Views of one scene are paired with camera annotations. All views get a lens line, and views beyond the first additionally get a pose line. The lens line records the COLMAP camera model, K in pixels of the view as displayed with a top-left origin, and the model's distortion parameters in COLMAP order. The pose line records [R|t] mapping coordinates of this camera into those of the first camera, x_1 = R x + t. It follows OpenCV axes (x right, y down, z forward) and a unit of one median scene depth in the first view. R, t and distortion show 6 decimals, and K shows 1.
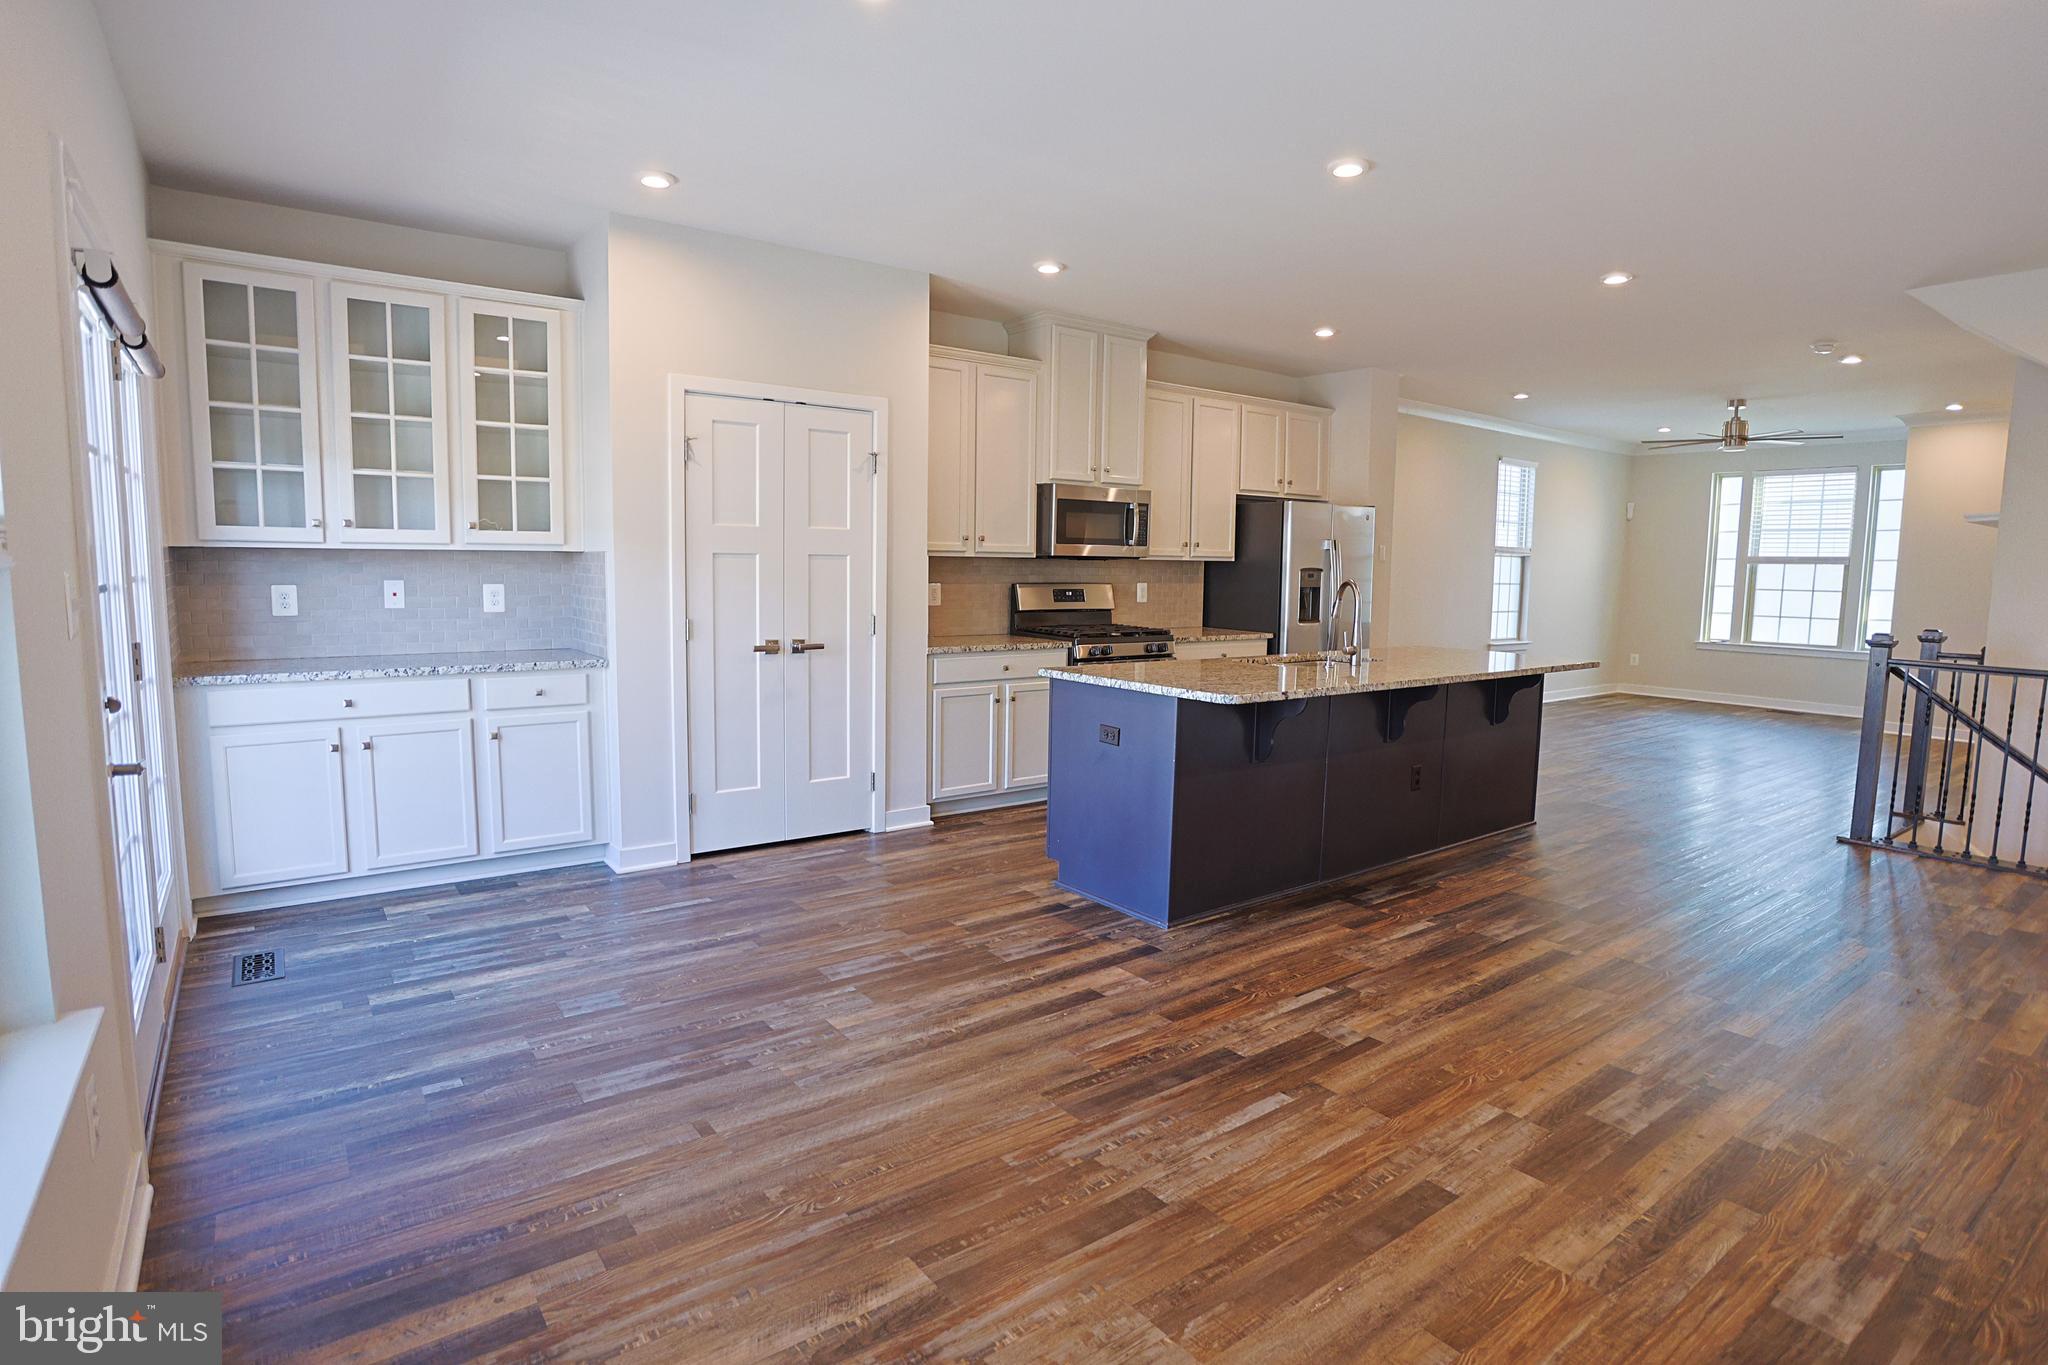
lens RADIAL K [[1050.5, 0, 1029.7], [0, 1050.5, 670.7], [0, 0, 1]] dist [-0.078422, 0.034576]
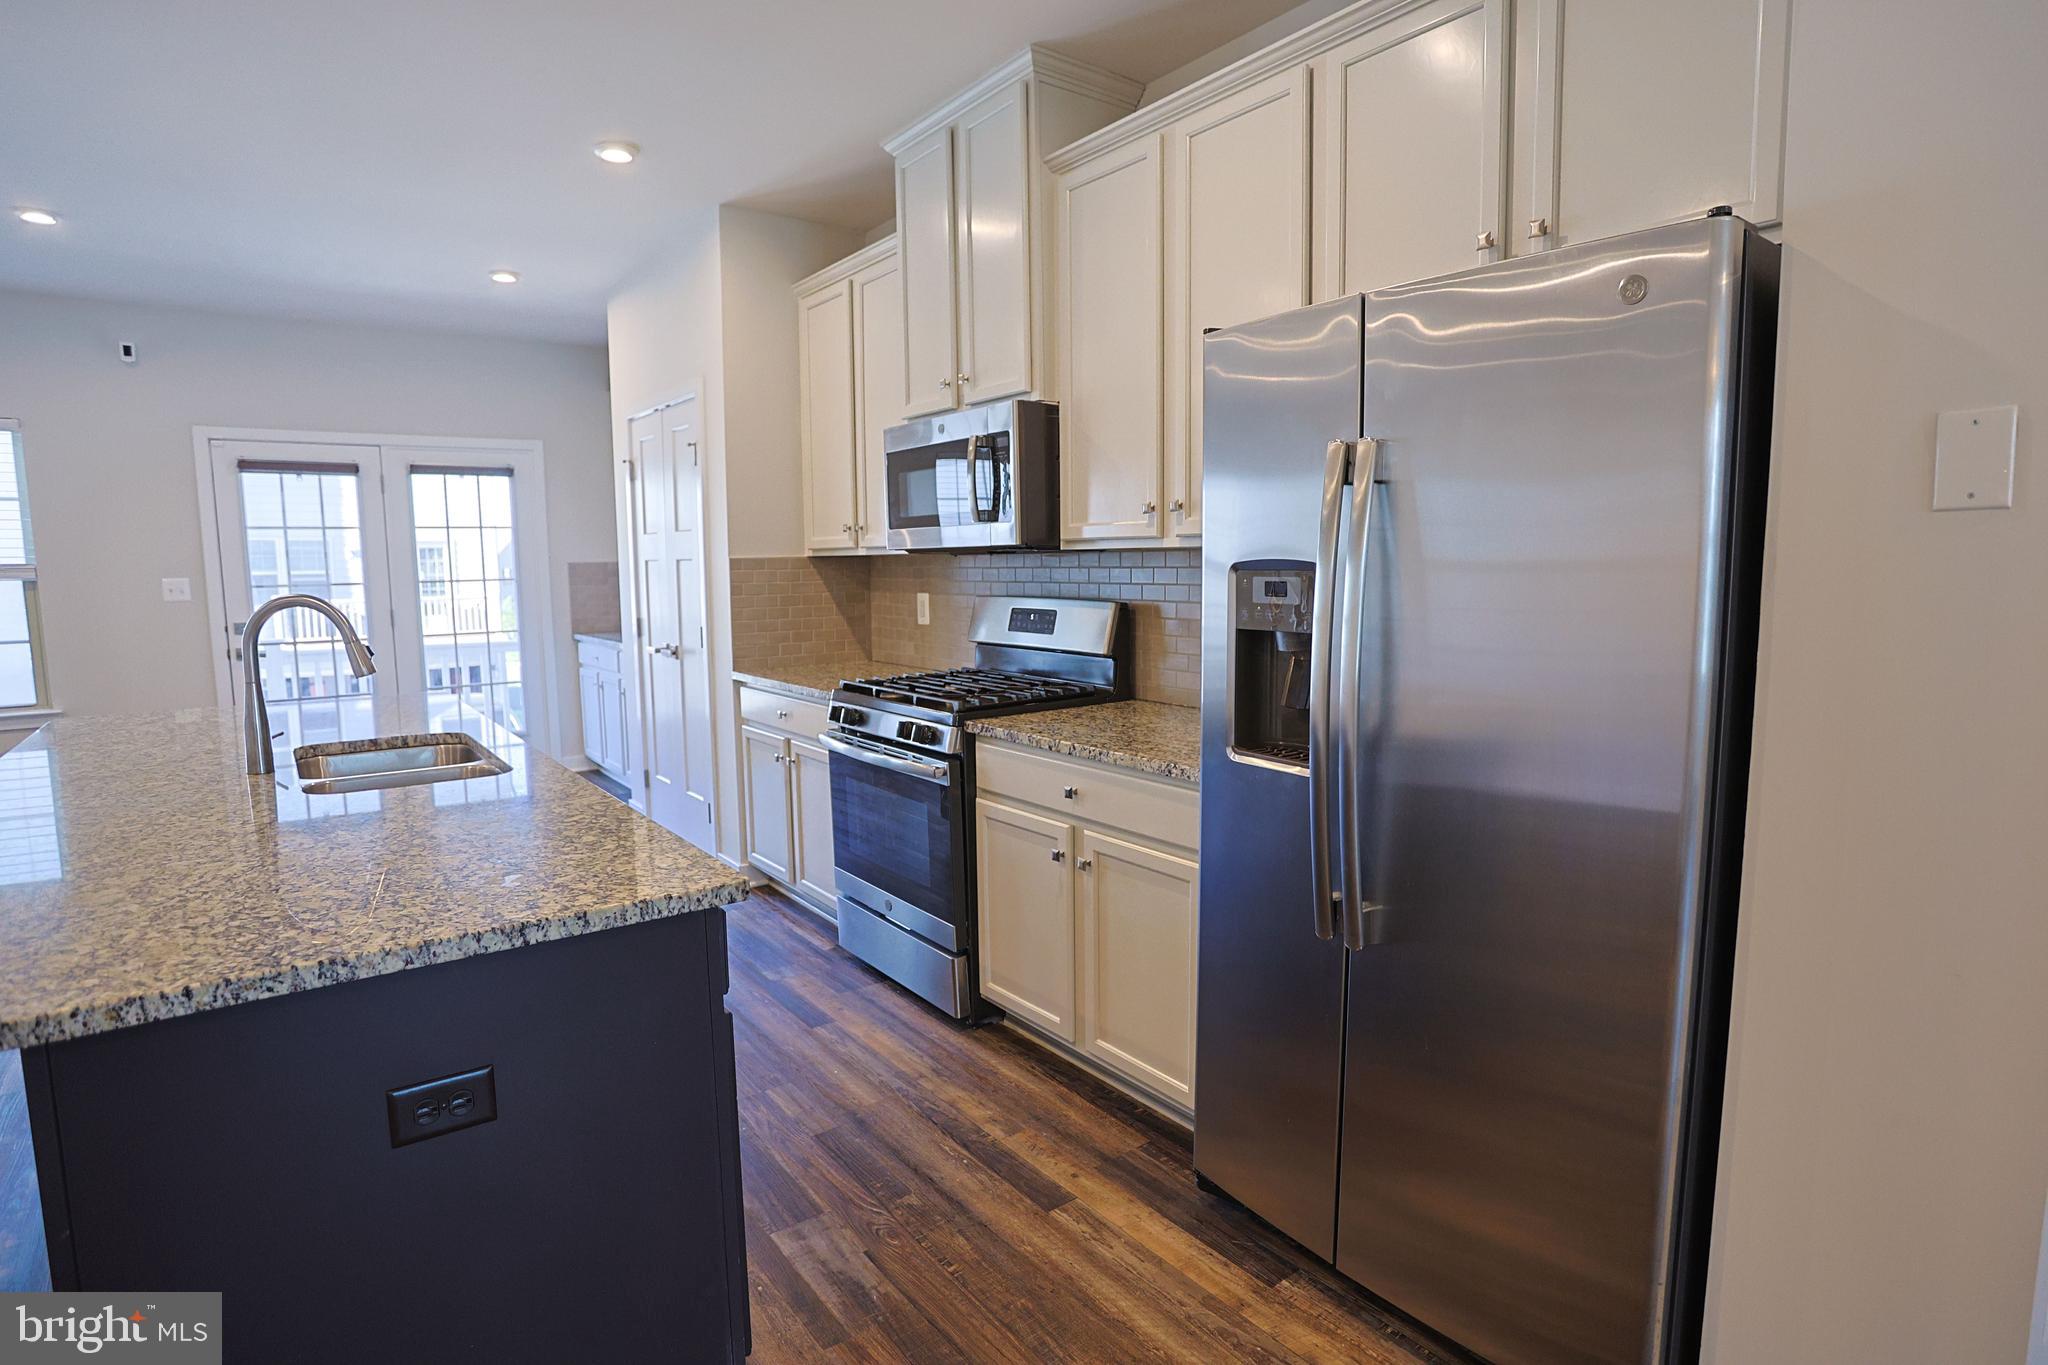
lens RADIAL K [[1053.4, 0, 1031.8], [0, 1053.4, 682.2], [0, 0, 1]] dist [-0.085824, 0.043495]
pose [[0.003960, 0.097903, -0.995188, 0.597383], [-0.094813, 0.990749, 0.097089, -0.096509], [0.995487, 0.093972, 0.013205, 1.034740]]
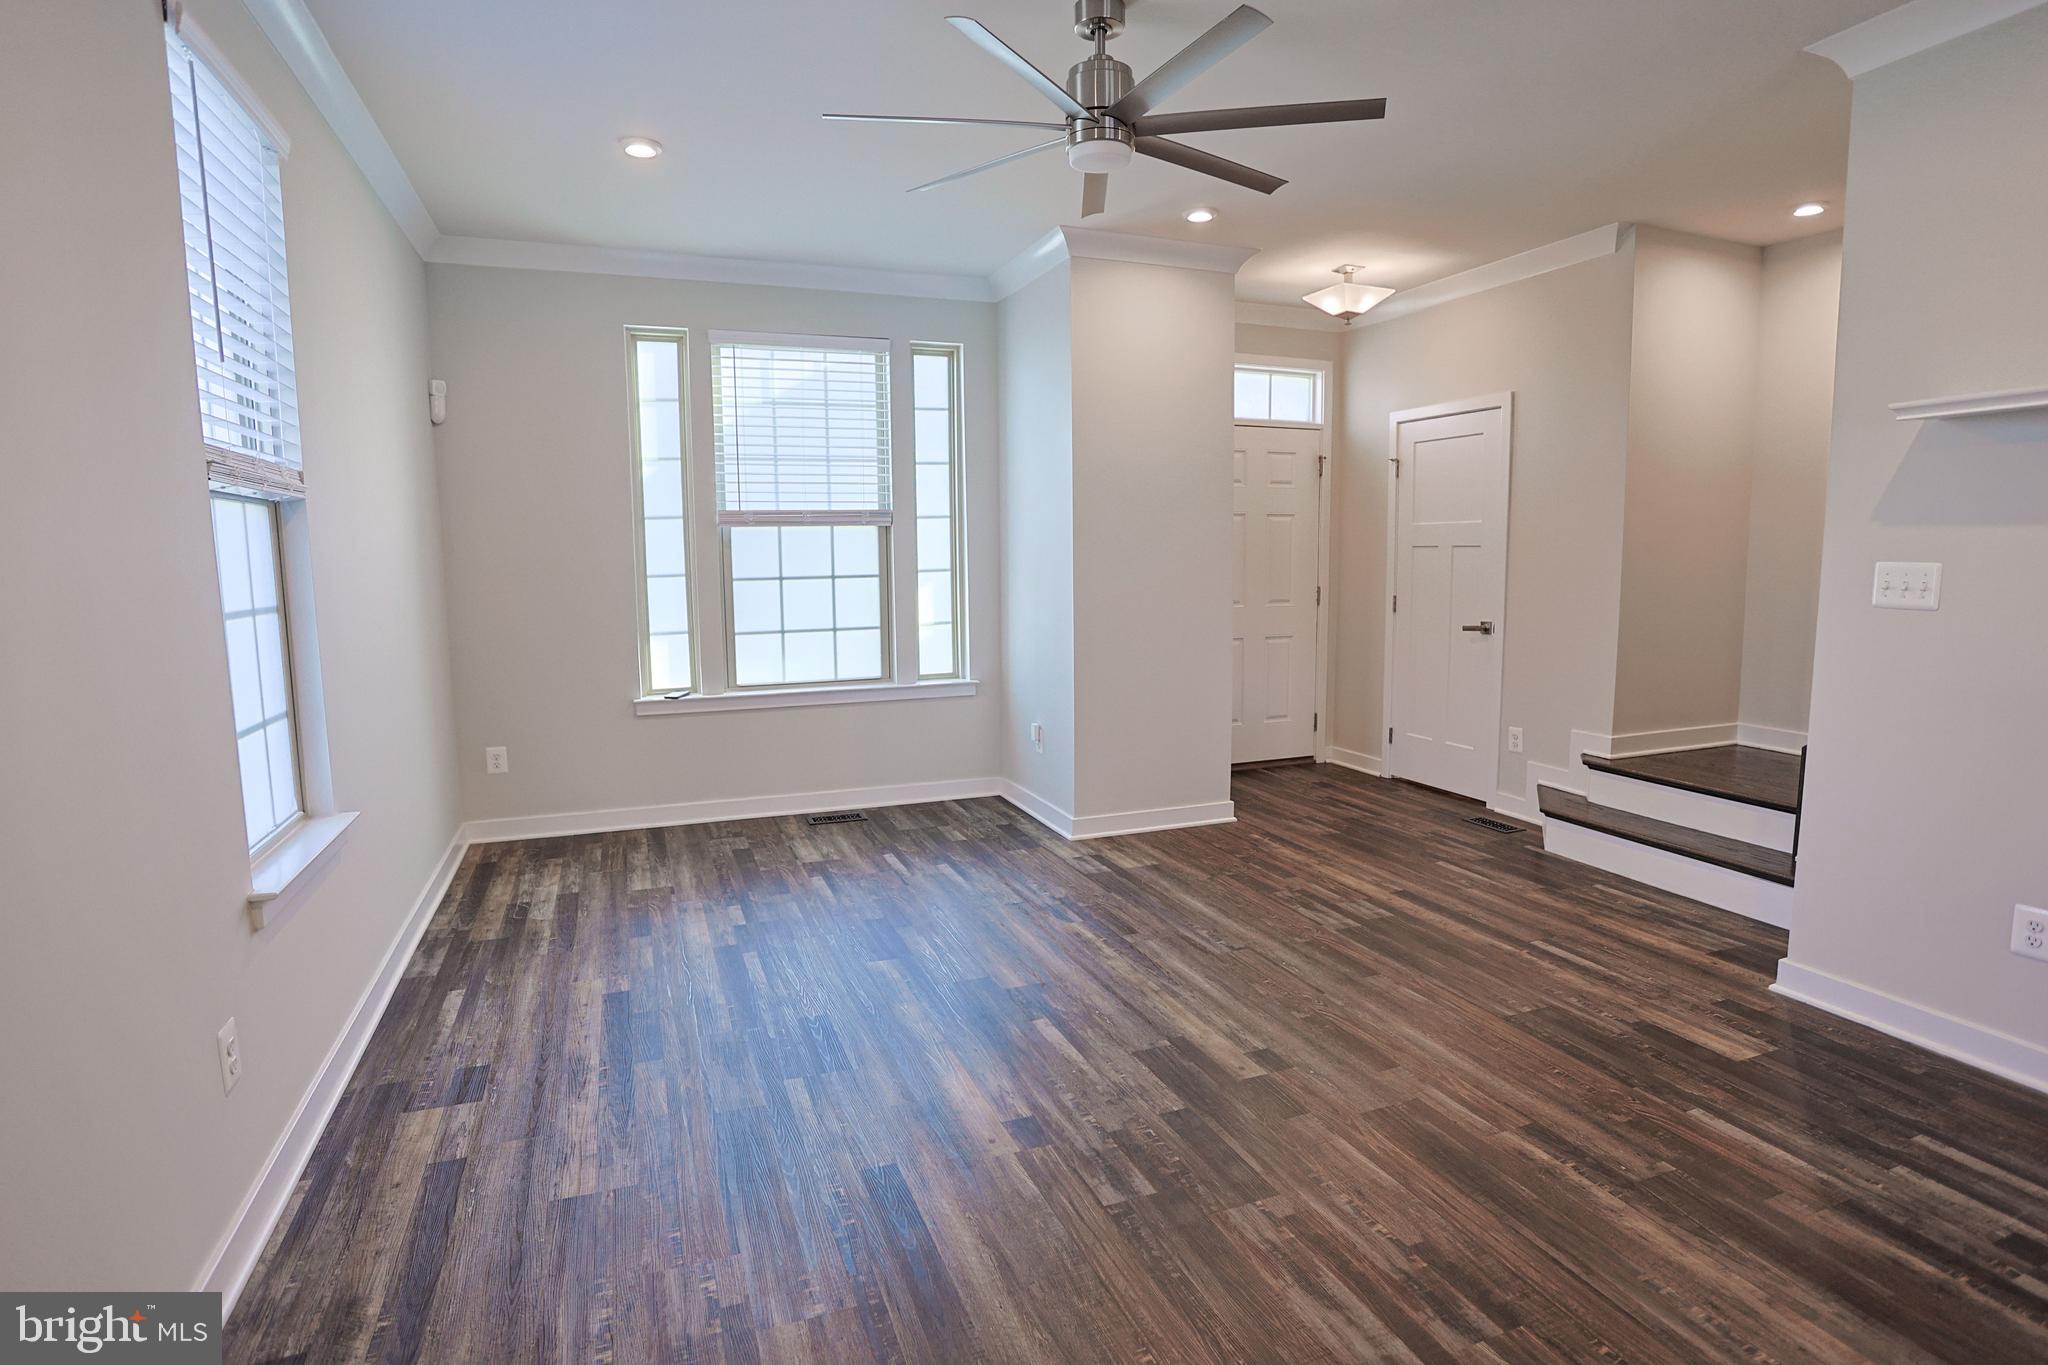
lens RADIAL K [[1053.4, 0, 1031.8], [0, 1053.4, 682.2], [0, 0, 1]] dist [-0.085824, 0.043495]
pose [[0.268110, -0.137082, 0.953586, 0.462511], [0.111440, 0.987593, 0.110638, -0.120682], [-0.956921, 0.076604, 0.280060, 1.240514]]
